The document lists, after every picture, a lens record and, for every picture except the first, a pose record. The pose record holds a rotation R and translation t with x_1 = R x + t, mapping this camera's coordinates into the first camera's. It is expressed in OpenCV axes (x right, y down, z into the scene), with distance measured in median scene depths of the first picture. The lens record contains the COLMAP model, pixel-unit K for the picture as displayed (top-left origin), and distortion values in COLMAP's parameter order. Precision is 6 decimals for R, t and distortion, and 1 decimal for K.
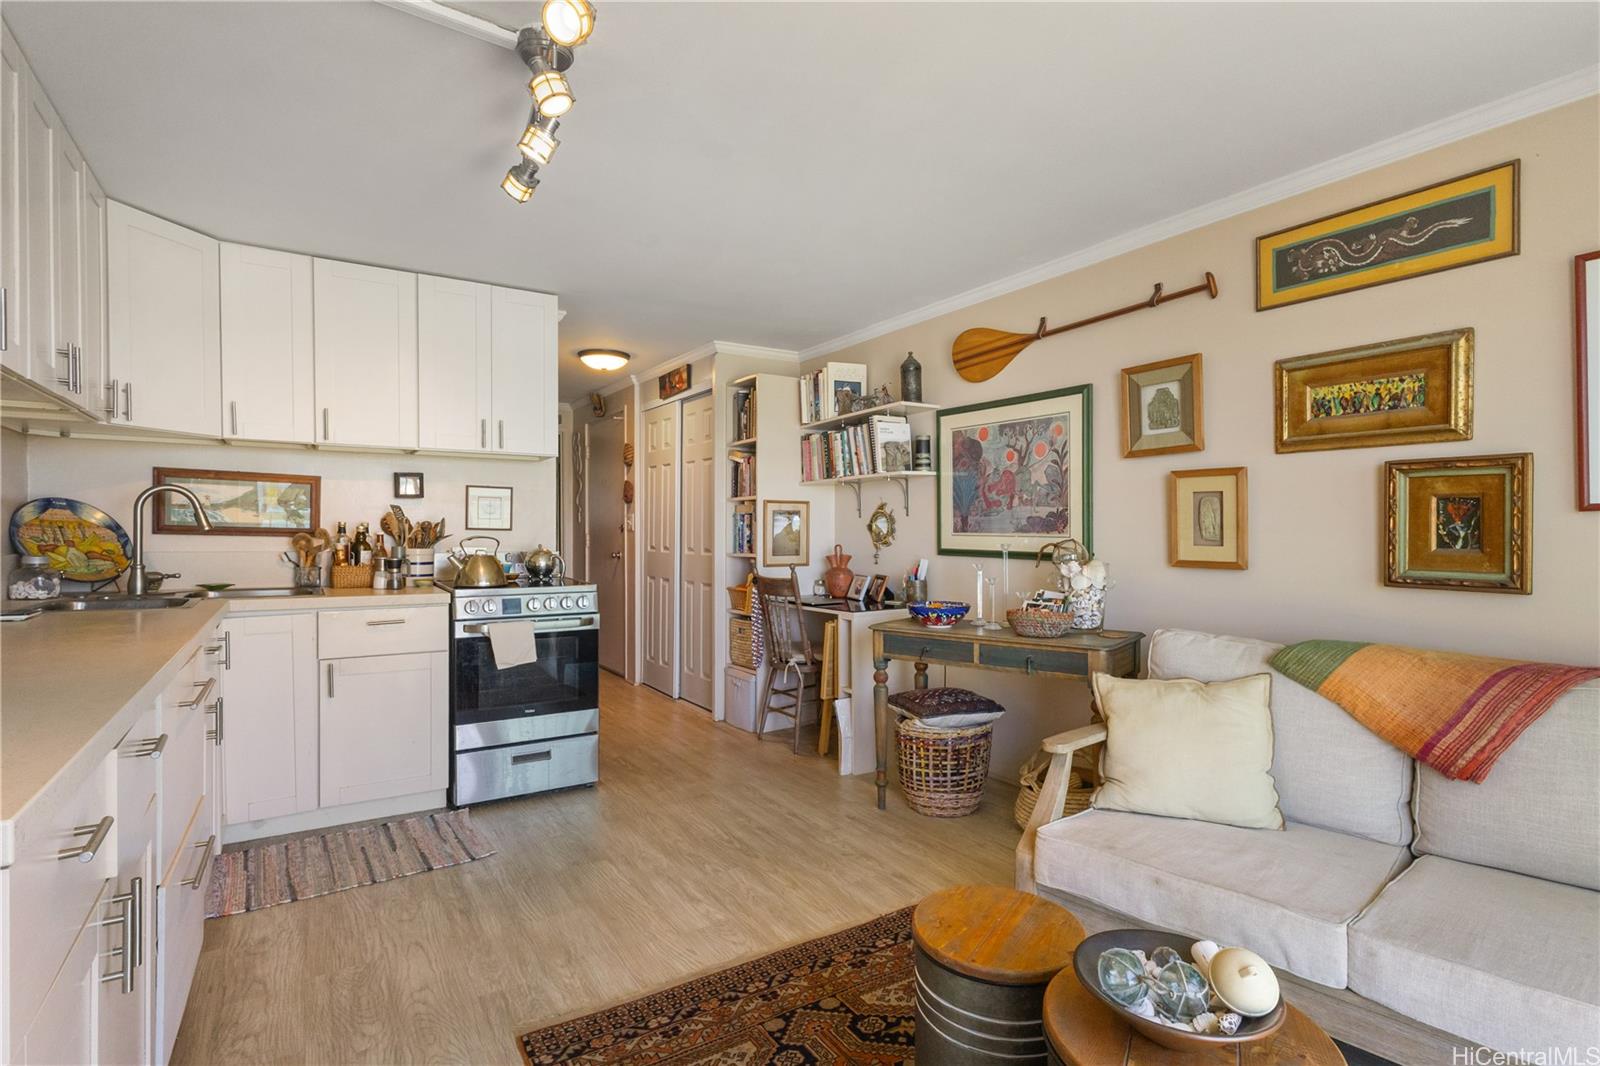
lens RADIAL K [[747.3, 0, 801.6], [0, 747.3, 531.5], [0, 0, 1]] dist [-0.000229, -0.000332]
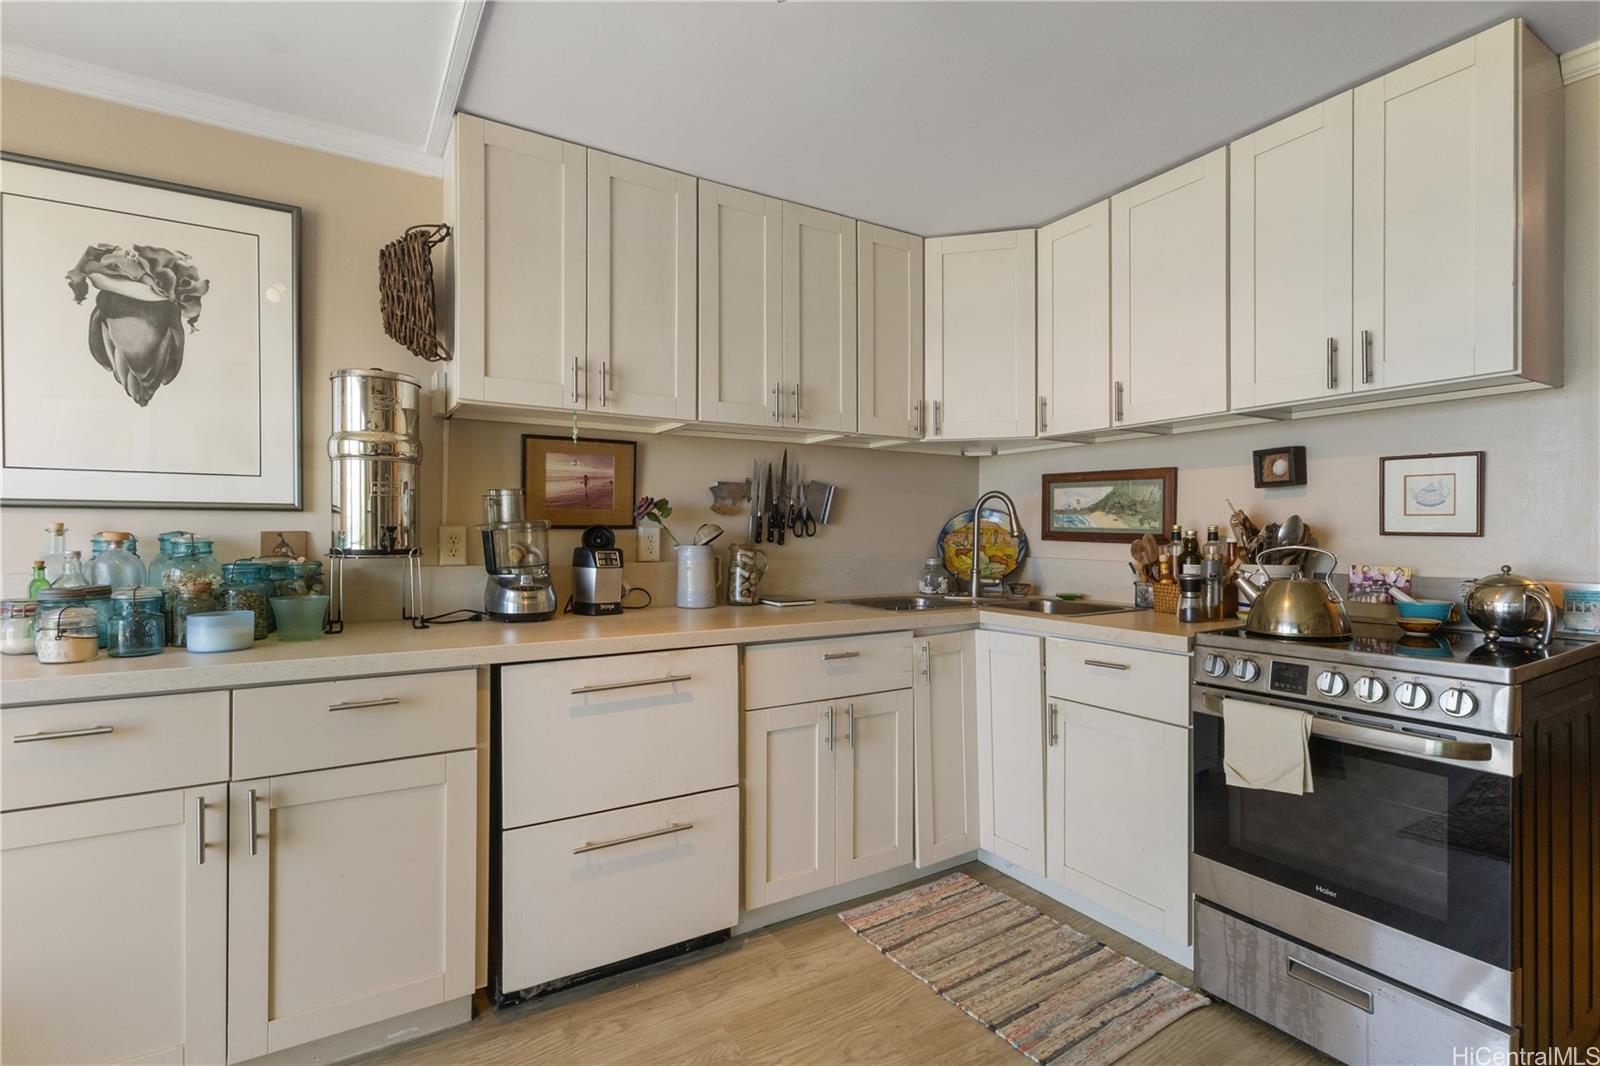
lens RADIAL K [[747.3, 0, 801.1], [0, 747.3, 537.8], [0, 0, 1]] dist [-0.000229, -0.000332]
pose [[-0.013422, 0.000641, -0.999910, 0.172925], [-0.000773, 0.999999, 0.000651, -0.000006], [0.999910, 0.000782, -0.013422, 0.751276]]
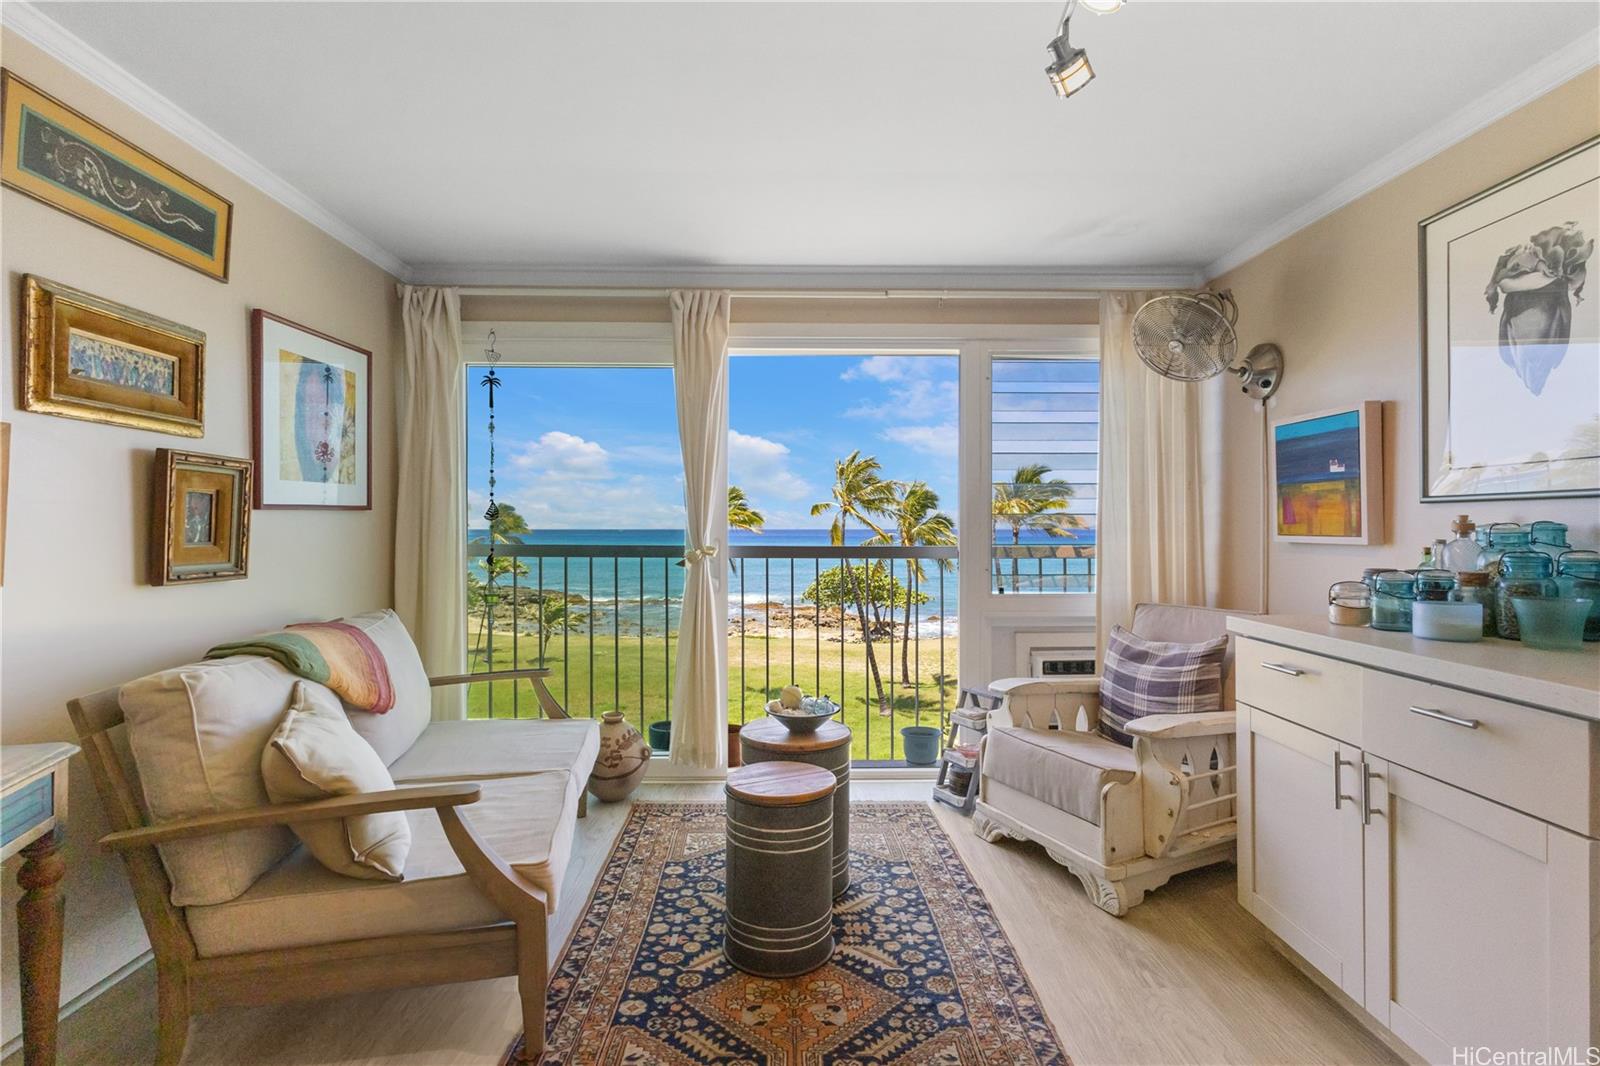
lens RADIAL K [[747.3, 0, 798.4], [0, 747.3, 525.0], [0, 0, 1]] dist [-0.000229, -0.000332]
pose [[-0.848230, -0.000954, 0.529627, -0.278133], [-0.001206, 0.999999, -0.000130, -0.000895], [-0.529627, -0.000749, -0.848231, 1.060197]]
